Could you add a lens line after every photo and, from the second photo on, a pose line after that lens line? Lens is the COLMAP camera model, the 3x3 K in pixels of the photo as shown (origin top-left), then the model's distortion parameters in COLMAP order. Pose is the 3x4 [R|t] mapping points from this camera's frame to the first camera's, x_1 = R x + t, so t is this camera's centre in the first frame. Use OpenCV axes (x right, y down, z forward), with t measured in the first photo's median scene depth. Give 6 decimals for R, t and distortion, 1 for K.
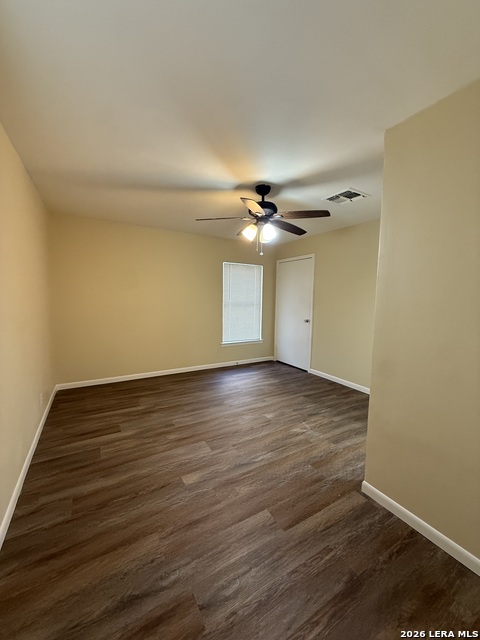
lens RADIAL K [[256.7, 0, 239.7], [0, 256.7, 320.1], [0, 0, 1]] dist [-0.002450, 0.001579]
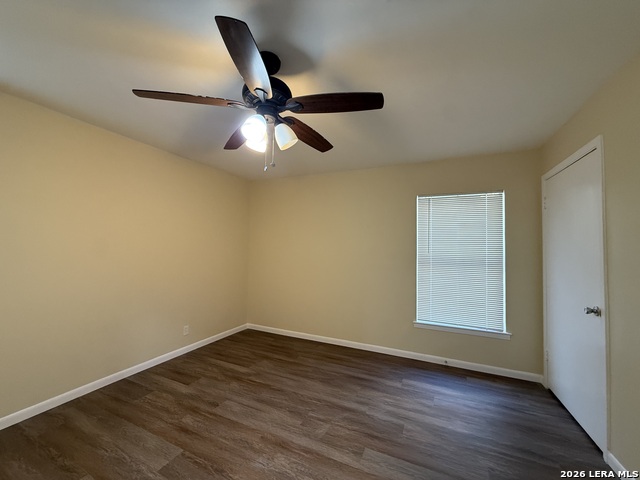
lens RADIAL K [[256.7, 0, 319.5], [0, 256.7, 239.6], [0, 0, 1]] dist [-0.002450, 0.001579]
pose [[0.569809, -0.032508, -0.821134, 0.506316], [-0.085991, 0.991373, -0.098919, -0.042776], [0.817266, 0.126975, 0.562098, 0.646019]]
